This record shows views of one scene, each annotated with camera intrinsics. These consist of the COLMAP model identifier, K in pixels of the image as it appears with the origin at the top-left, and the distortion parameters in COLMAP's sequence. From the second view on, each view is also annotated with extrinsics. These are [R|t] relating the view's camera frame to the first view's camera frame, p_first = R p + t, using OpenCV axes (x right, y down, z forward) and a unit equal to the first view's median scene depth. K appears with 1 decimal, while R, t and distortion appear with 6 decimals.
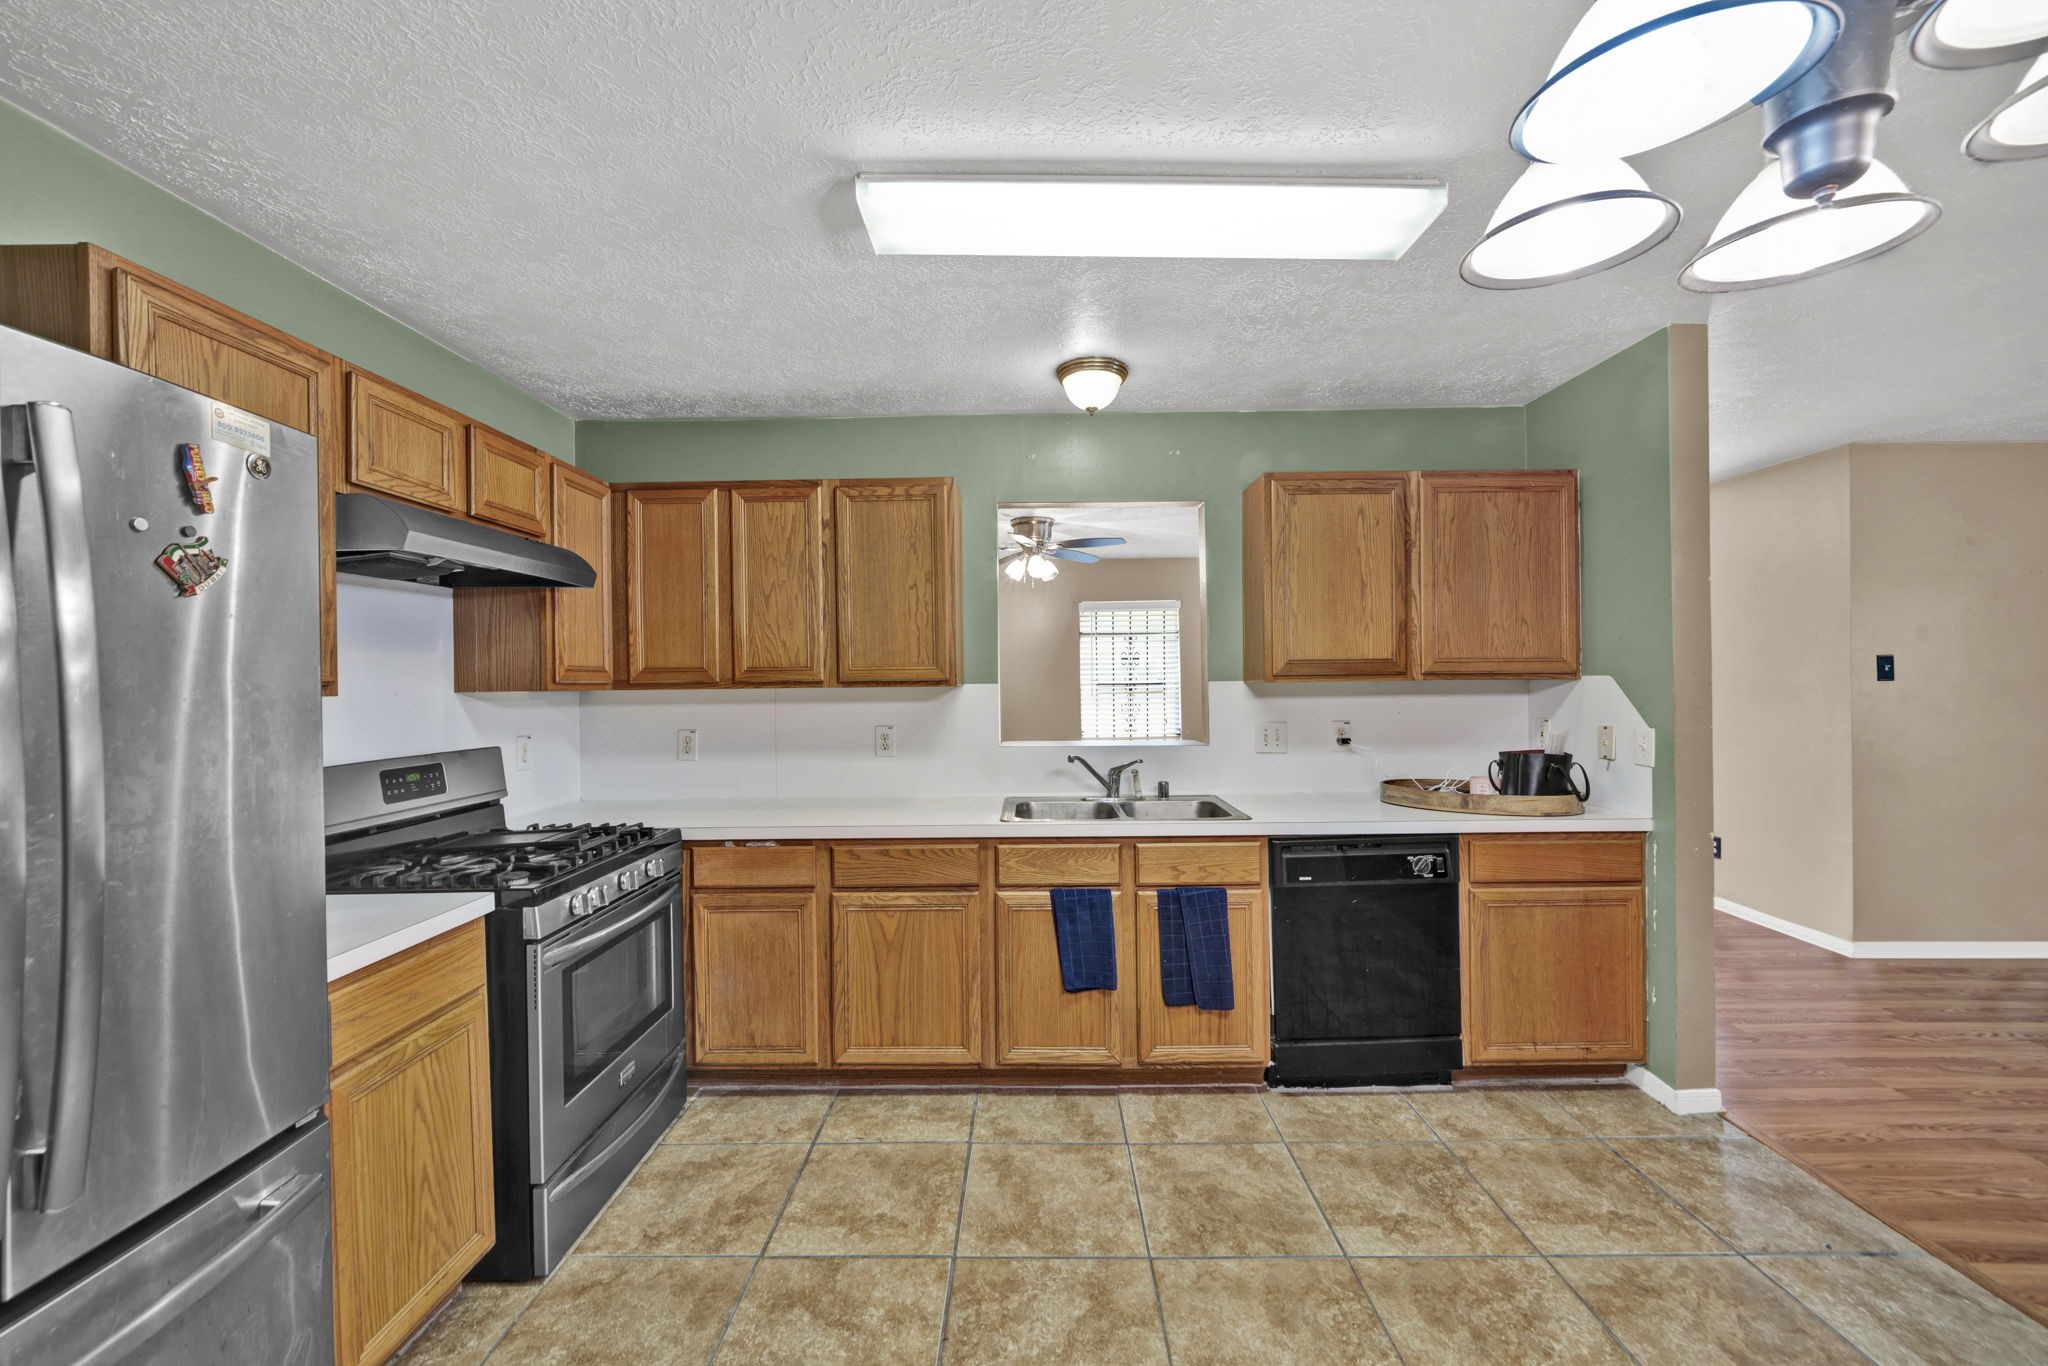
lens RADIAL K [[793.3, 0, 1025.4], [0, 793.3, 685.4], [0, 0, 1]] dist [-0.006424, -0.000092]
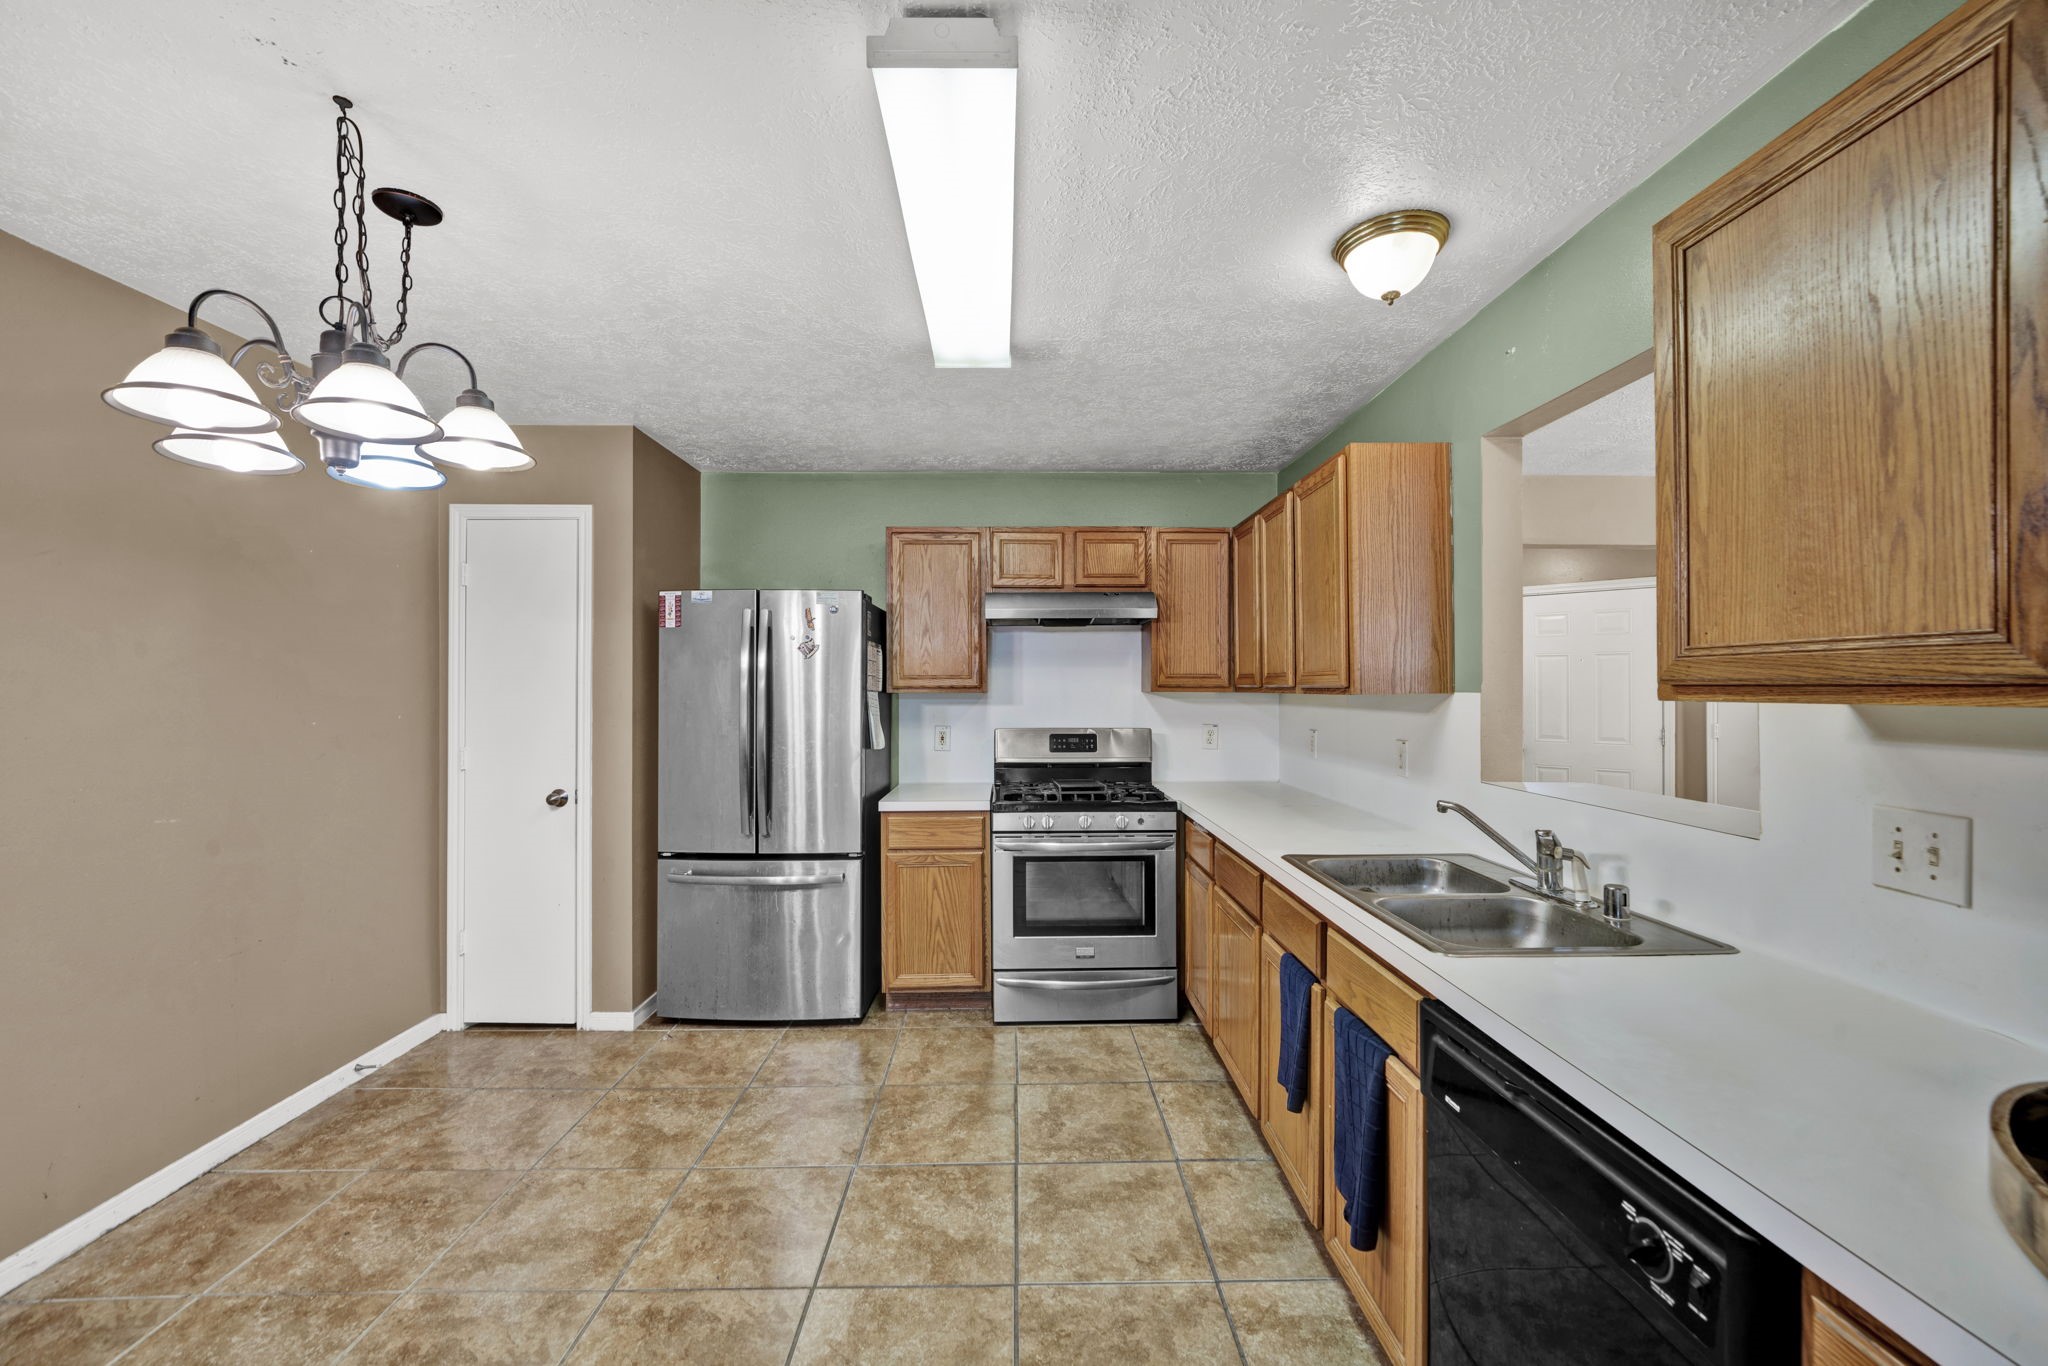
lens RADIAL K [[793.3, 0, 1025.4], [0, 793.3, 685.4], [0, 0, 1]] dist [-0.006424, -0.000092]
pose [[0.029284, 0.009189, -0.999529, 0.924353], [-0.004832, 0.999947, 0.009051, -0.018607], [0.999559, 0.004565, 0.029327, 0.805275]]
